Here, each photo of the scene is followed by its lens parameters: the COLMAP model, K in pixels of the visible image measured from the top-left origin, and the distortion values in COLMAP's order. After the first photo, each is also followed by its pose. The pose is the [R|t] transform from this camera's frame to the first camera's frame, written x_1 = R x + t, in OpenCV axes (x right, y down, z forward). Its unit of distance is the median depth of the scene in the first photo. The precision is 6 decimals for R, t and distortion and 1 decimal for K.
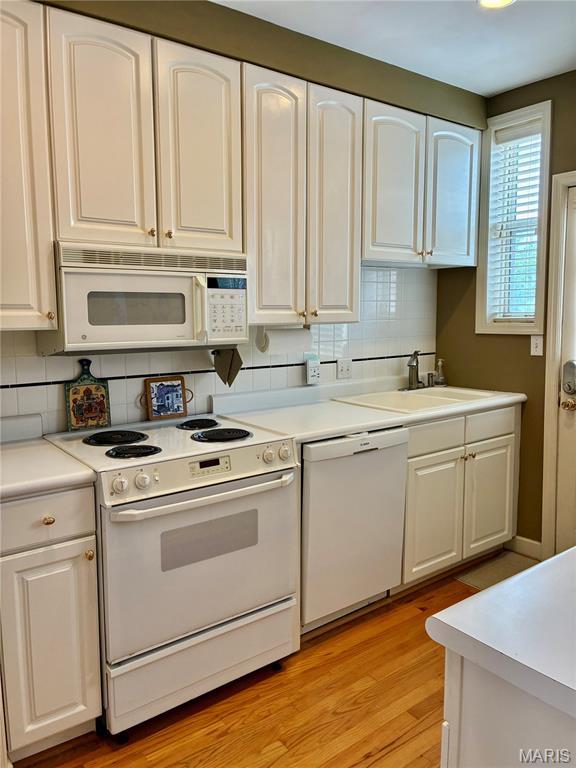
lens RADIAL K [[581.2, 0, 289.3], [0, 581.2, 381.6], [0, 0, 1]] dist [0.052688, -0.067087]
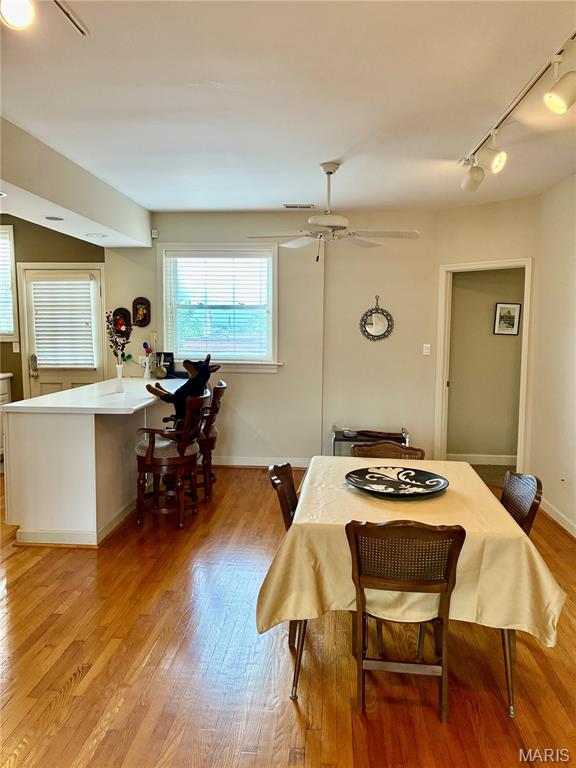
lens RADIAL K [[581.2, 0, 289.2], [0, 581.2, 382.6], [0, 0, 1]] dist [0.052688, -0.067087]
pose [[0.672604, -0.056130, 0.737871, -0.400977], [0.076178, 0.997074, 0.006408, 0.110576], [-0.736072, 0.051899, 0.674911, -0.954337]]
